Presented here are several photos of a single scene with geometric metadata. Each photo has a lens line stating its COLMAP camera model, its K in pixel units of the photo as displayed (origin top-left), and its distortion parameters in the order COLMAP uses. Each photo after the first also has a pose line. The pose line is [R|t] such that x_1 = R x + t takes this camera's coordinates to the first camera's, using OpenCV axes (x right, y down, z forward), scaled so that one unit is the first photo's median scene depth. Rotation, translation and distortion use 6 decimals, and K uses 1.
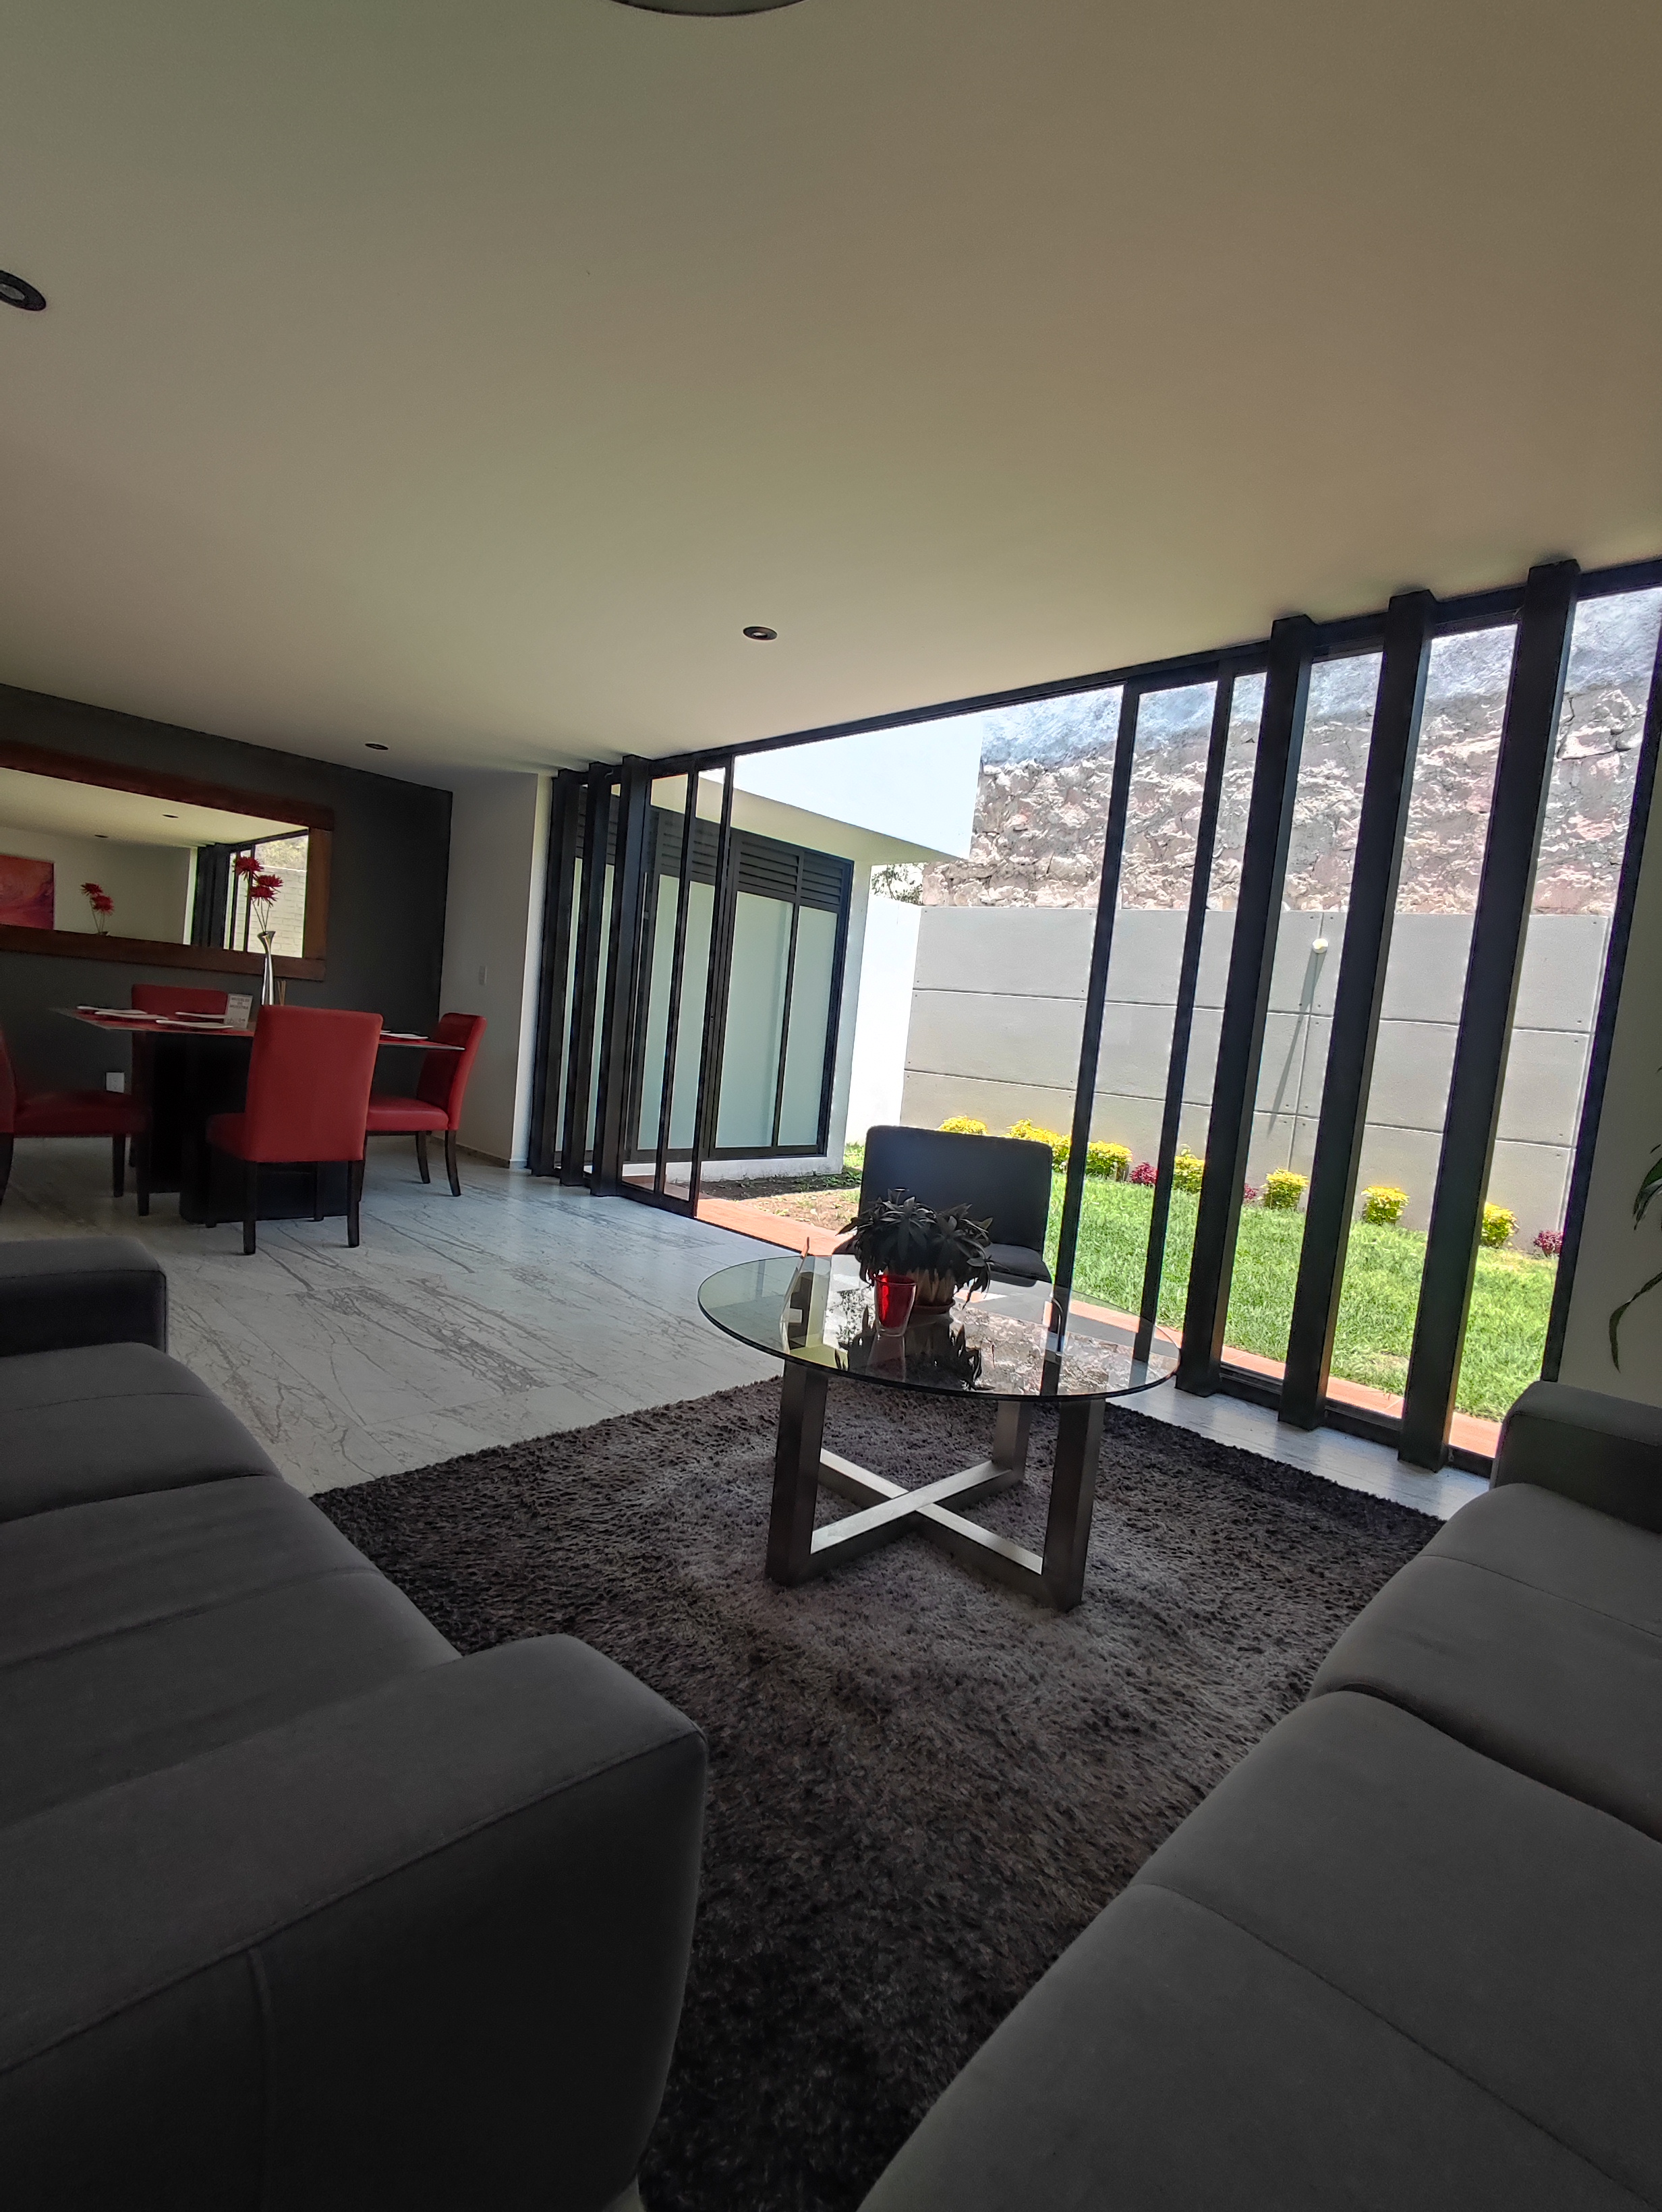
lens RADIAL K [[1013.4, 0, 823.2], [0, 1013.4, 1114.1], [0, 0, 1]] dist [-0.000168, 0.000144]
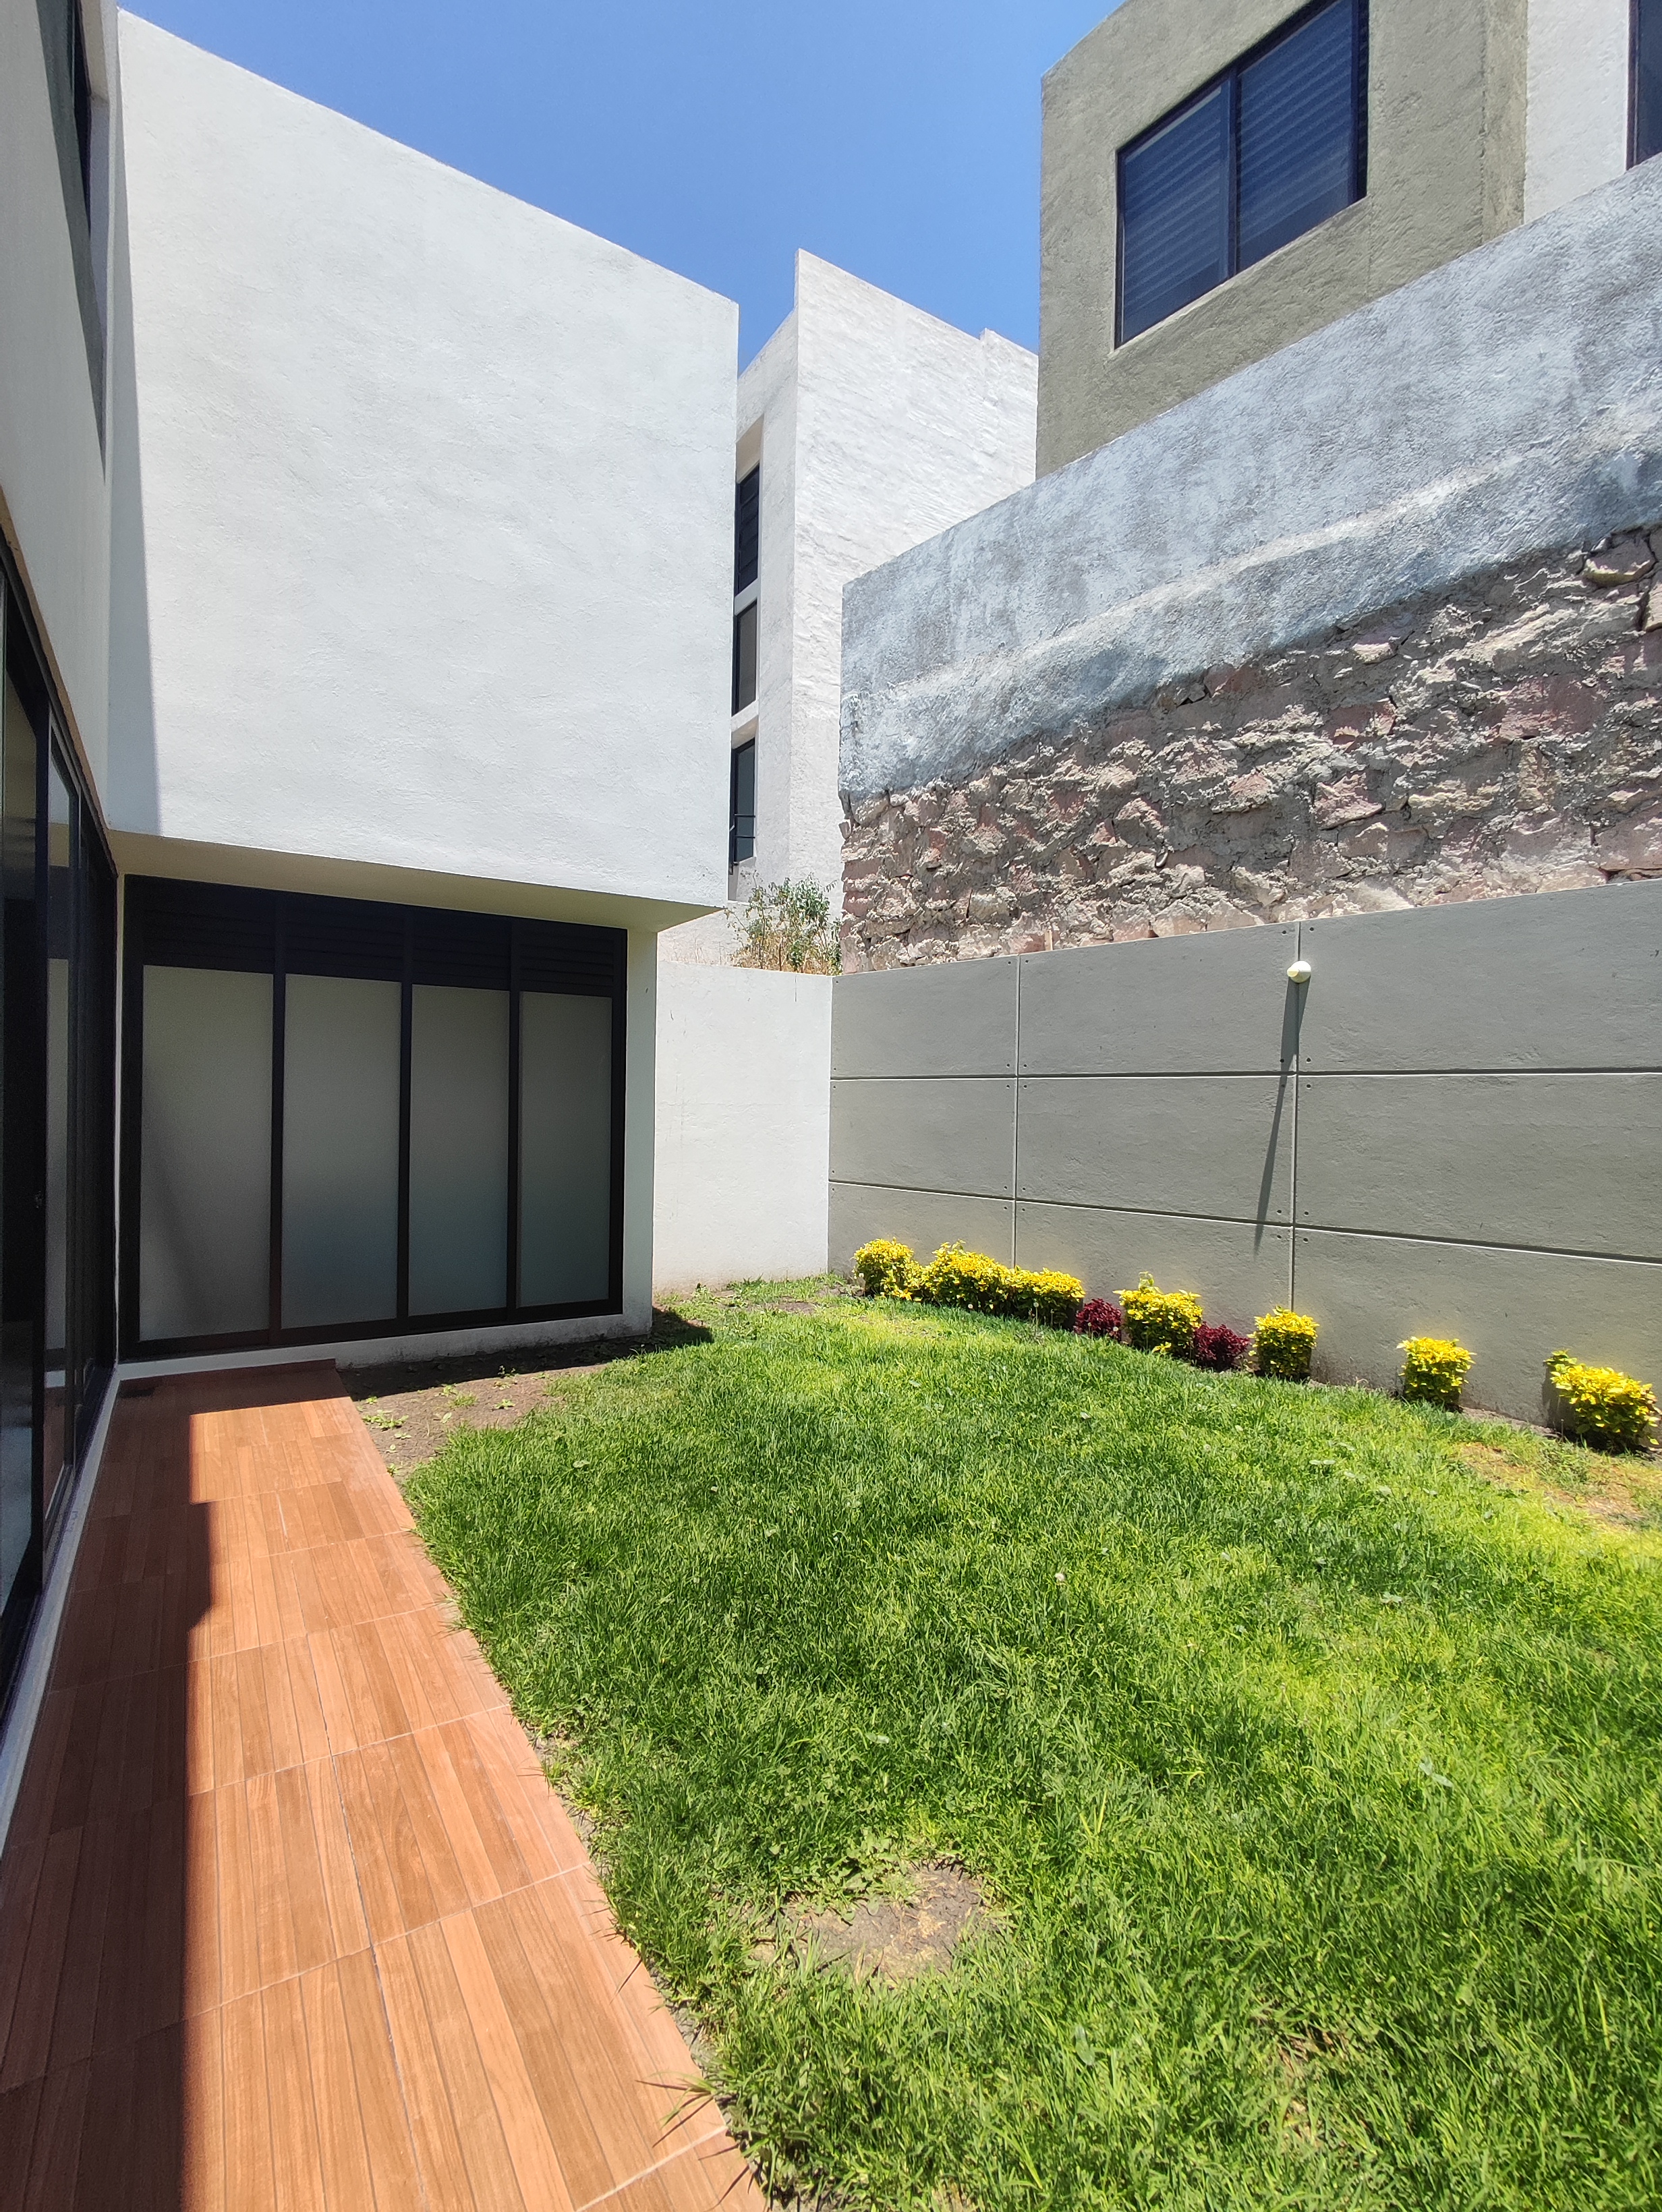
lens RADIAL K [[1013.4, 0, 826.3], [0, 1013.4, 1110.7], [0, 0, 1]] dist [-0.000168, 0.000144]
pose [[0.967988, -0.076373, -0.239096, 0.323728], [0.054586, 0.993839, -0.096464, -0.025469], [0.244990, 0.080325, 0.966192, 0.268853]]
